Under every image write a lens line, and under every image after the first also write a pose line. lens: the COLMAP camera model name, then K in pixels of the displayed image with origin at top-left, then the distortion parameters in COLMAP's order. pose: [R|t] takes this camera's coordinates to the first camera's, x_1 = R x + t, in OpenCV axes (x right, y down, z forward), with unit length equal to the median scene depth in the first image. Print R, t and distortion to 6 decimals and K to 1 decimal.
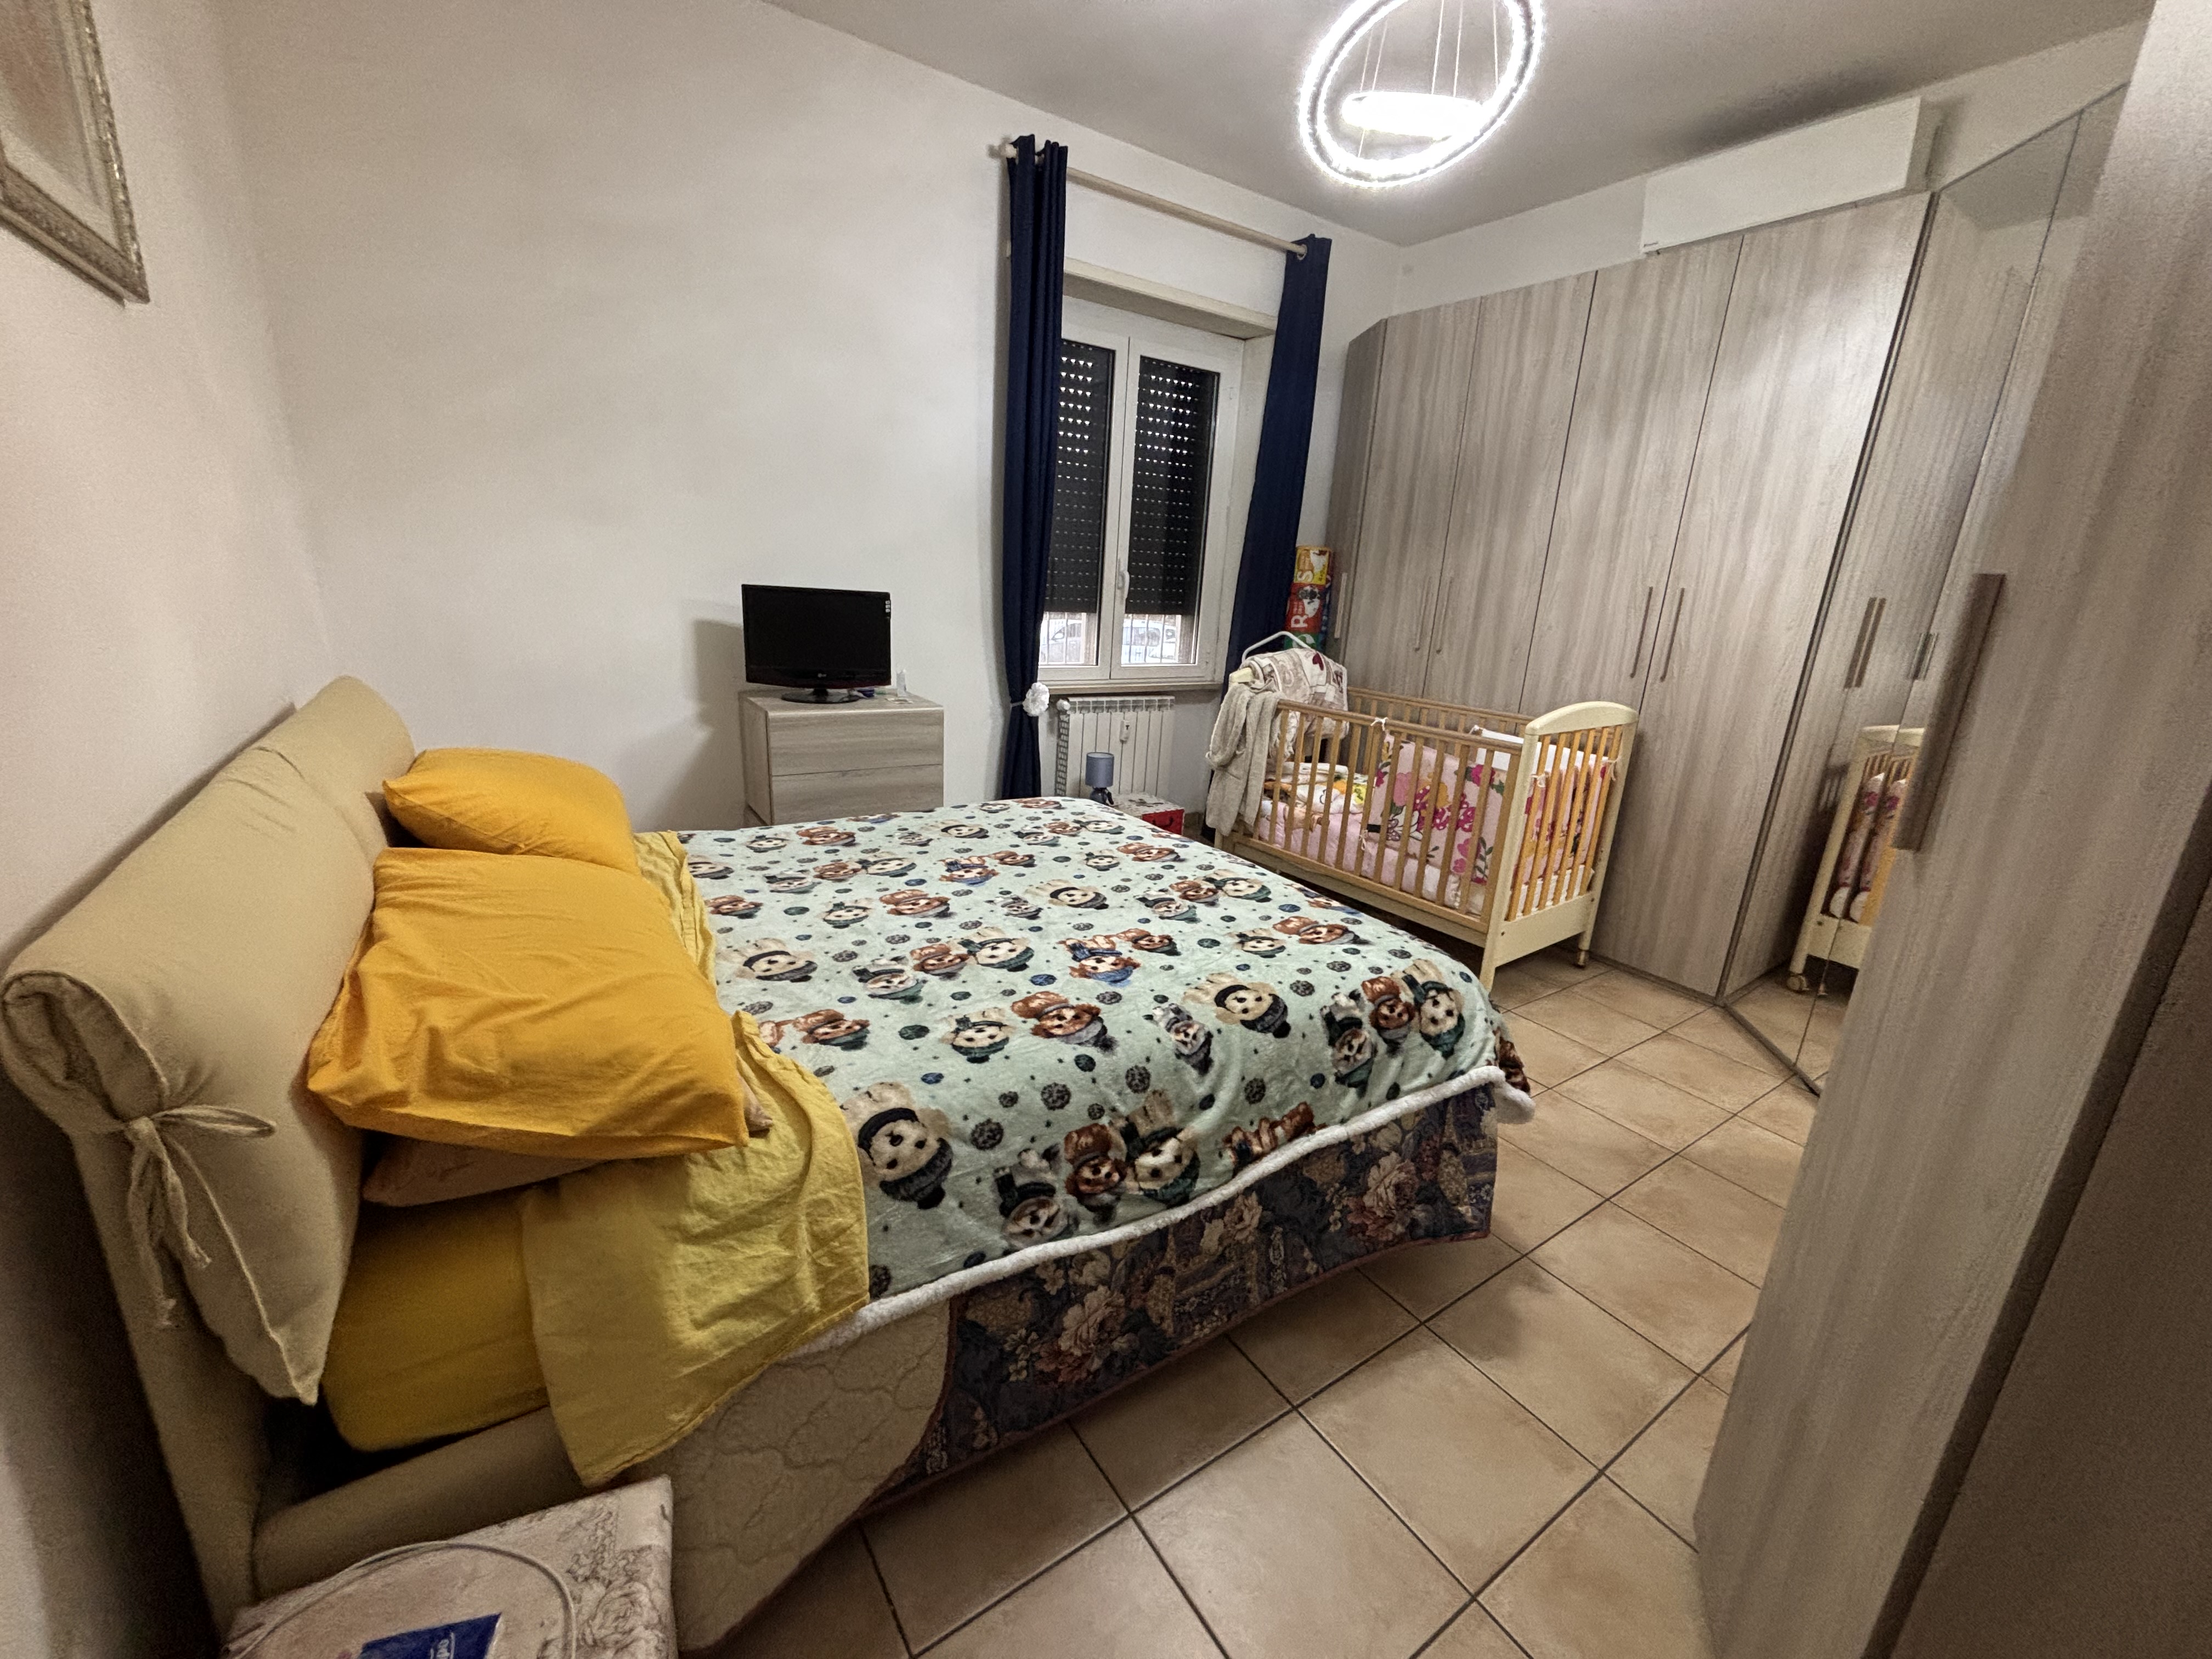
lens RADIAL K [[888.7, 0, 1100.1], [0, 888.7, 828.1], [0, 0, 1]] dist [0.001604, -0.000093]
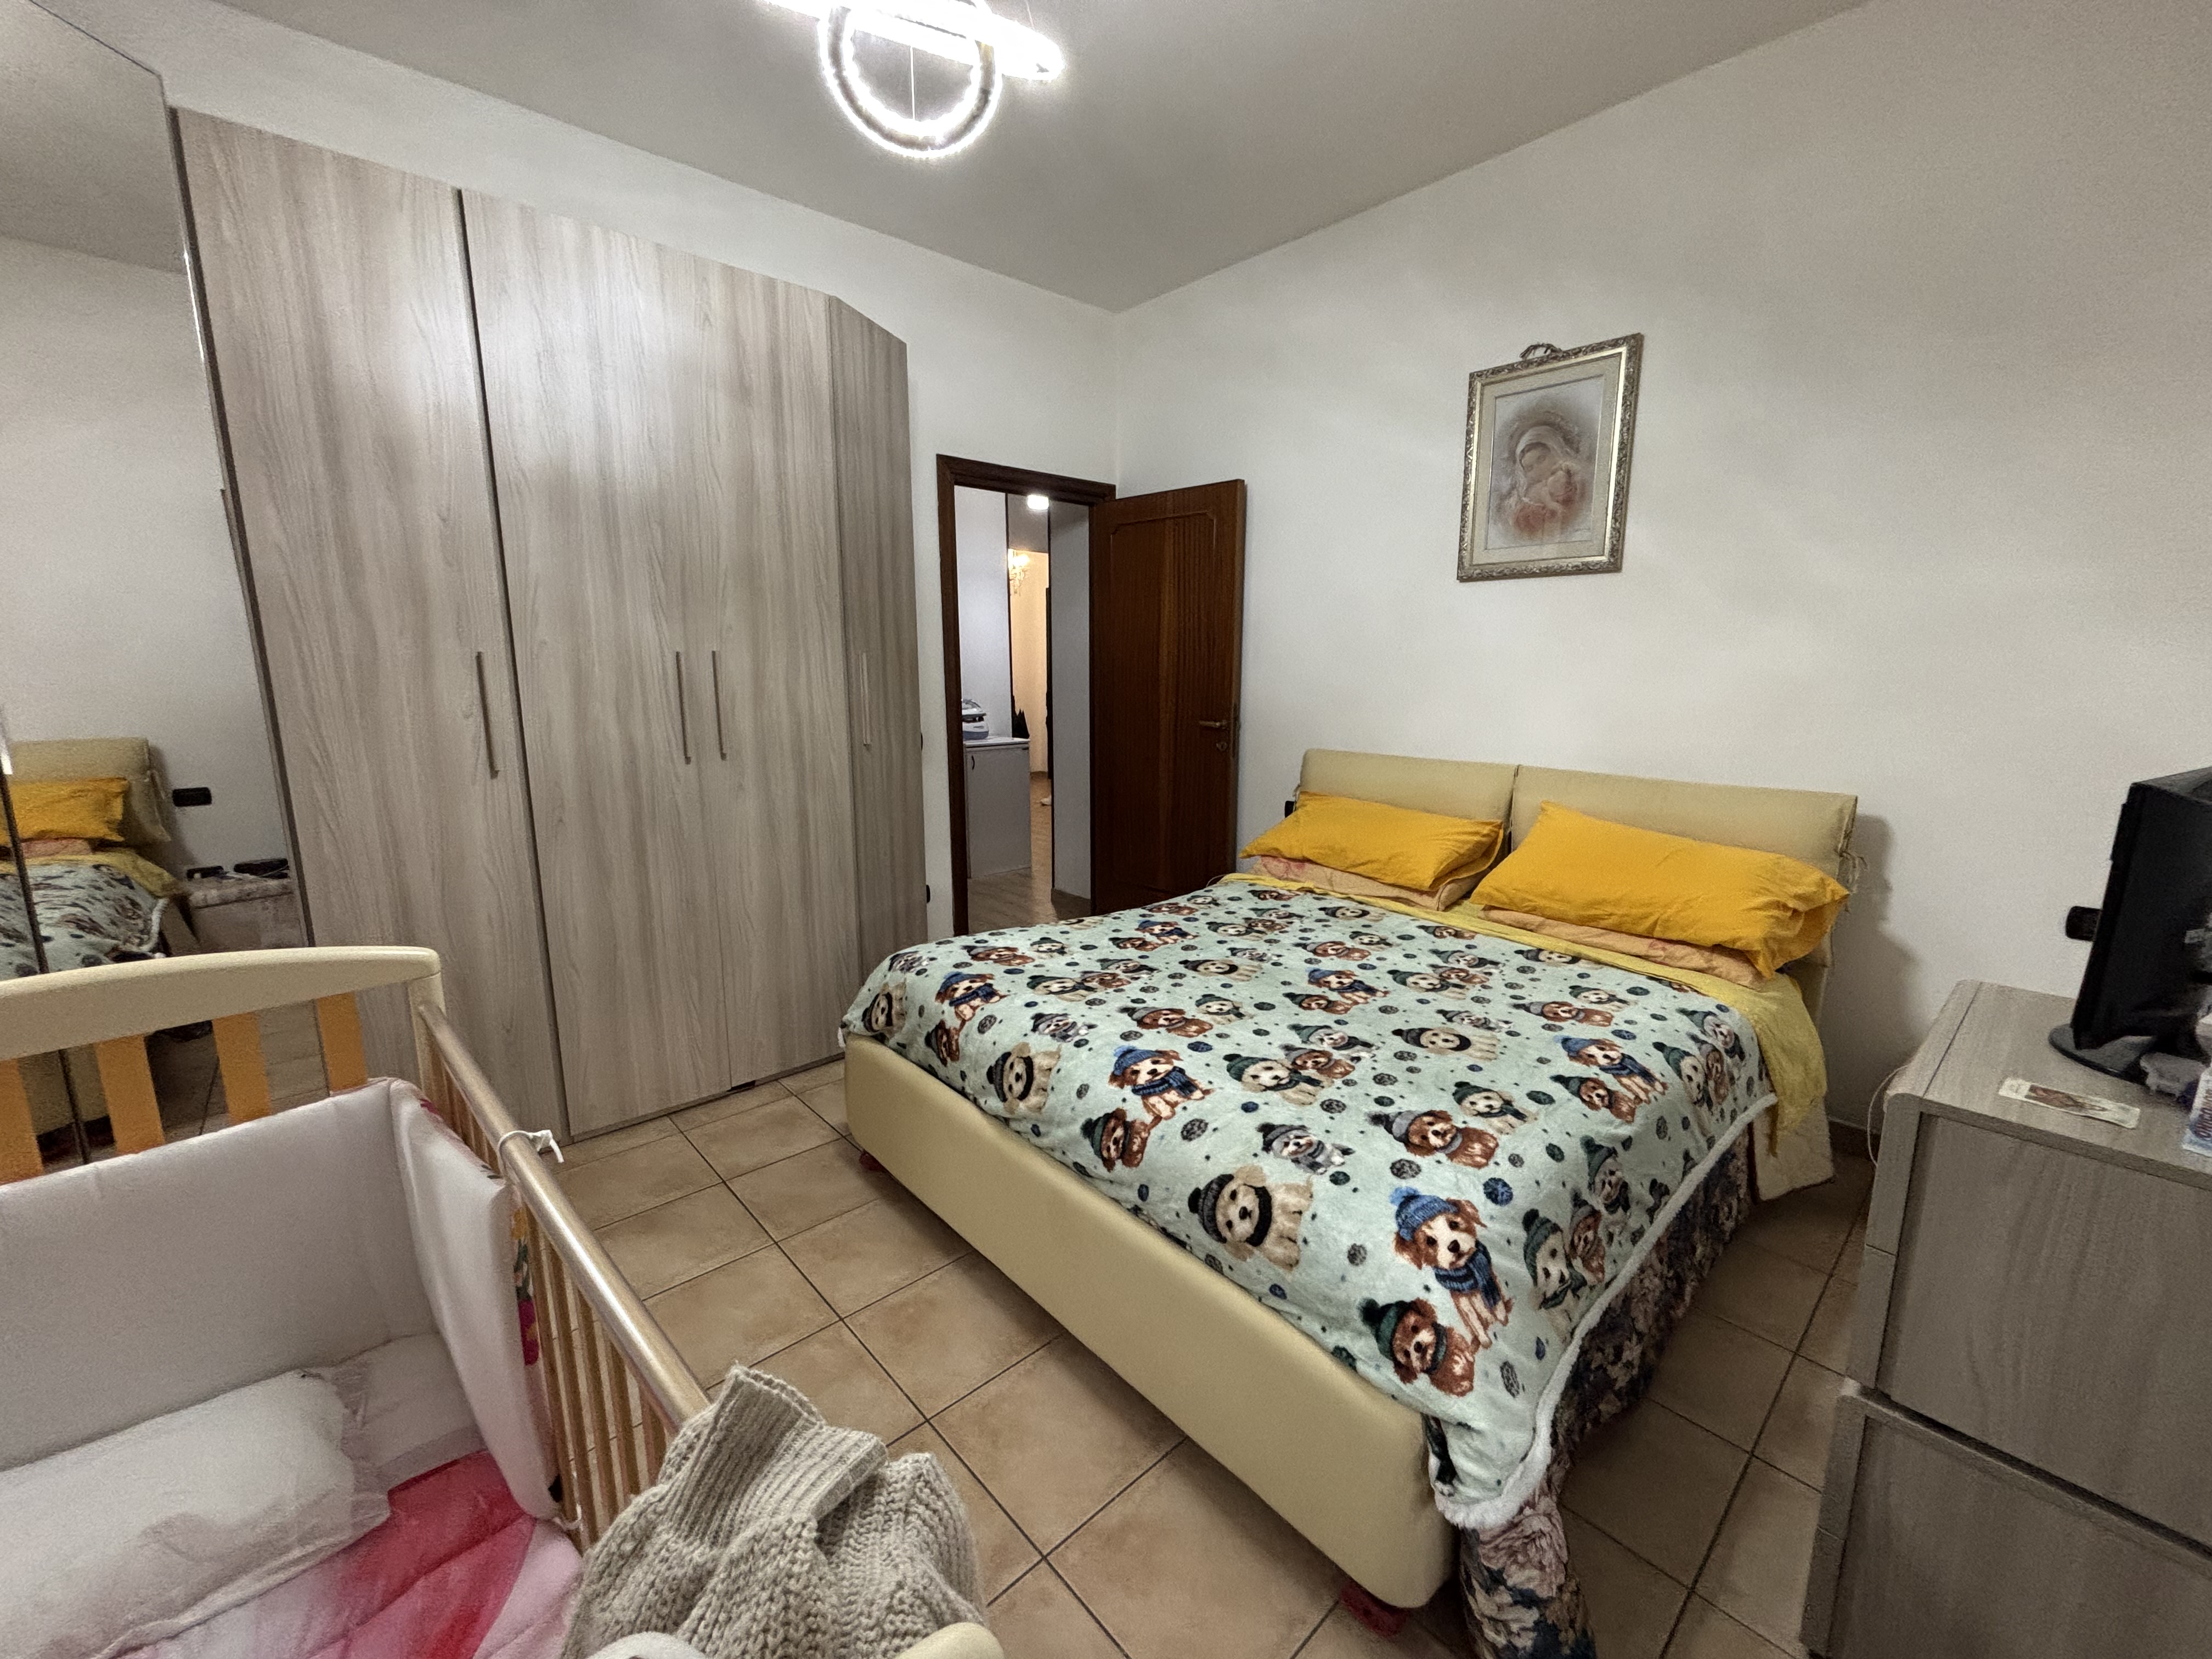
lens RADIAL K [[888.7, 0, 1098.9], [0, 888.7, 827.4], [0, 0, 1]] dist [0.001604, -0.000093]
pose [[-0.987378, -0.023758, -0.156589, 0.457832], [-0.090092, 0.897399, 0.431924, -0.472066], [0.130261, 0.440580, -0.888212, 1.689640]]
